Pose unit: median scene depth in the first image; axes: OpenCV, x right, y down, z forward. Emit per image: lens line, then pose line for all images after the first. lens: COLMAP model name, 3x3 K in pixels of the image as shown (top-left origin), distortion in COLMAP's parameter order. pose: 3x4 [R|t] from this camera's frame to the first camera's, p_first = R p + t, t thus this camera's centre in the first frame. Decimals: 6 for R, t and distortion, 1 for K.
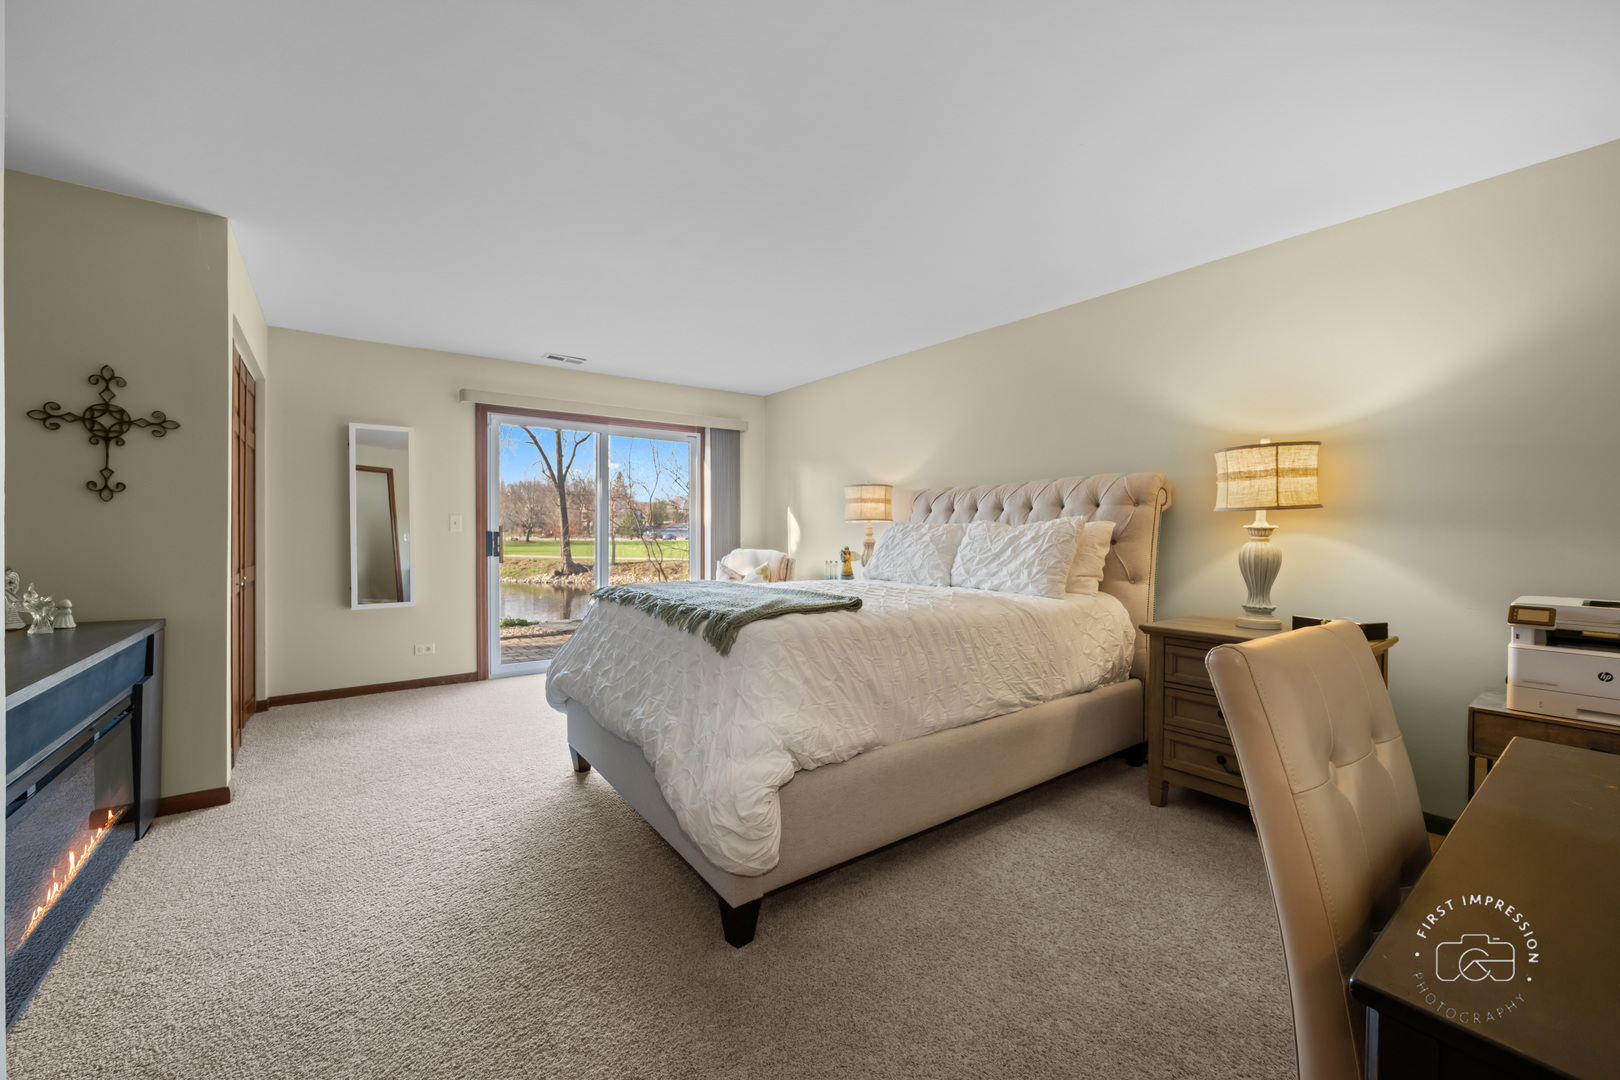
lens RADIAL K [[641.6, 0, 832.7], [0, 641.6, 532.7], [0, 0, 1]] dist [-0.000283, -0.000851]
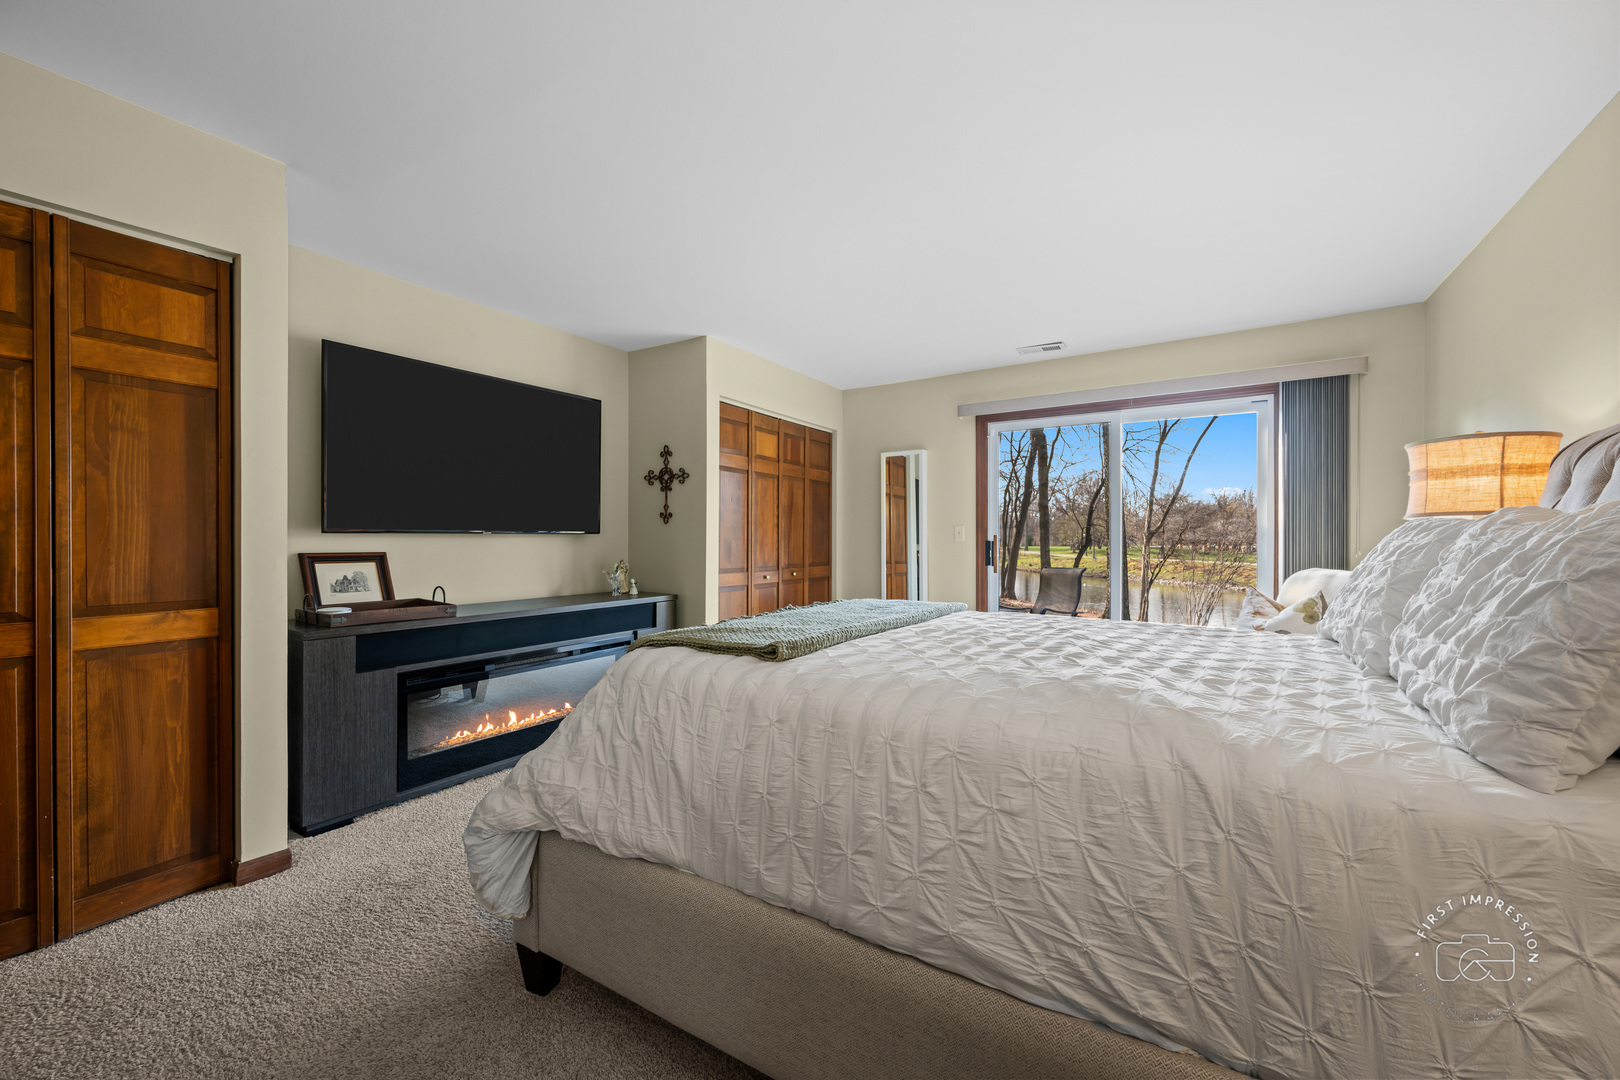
lens RADIAL K [[641.6, 0, 803.6], [0, 641.6, 537.8], [0, 0, 1]] dist [-0.000283, -0.000851]
pose [[0.345760, -0.004876, -0.938310, 0.603654], [-0.000206, 0.999986, -0.005272, -0.001942], [0.938323, 0.002016, 0.345754, 0.733477]]
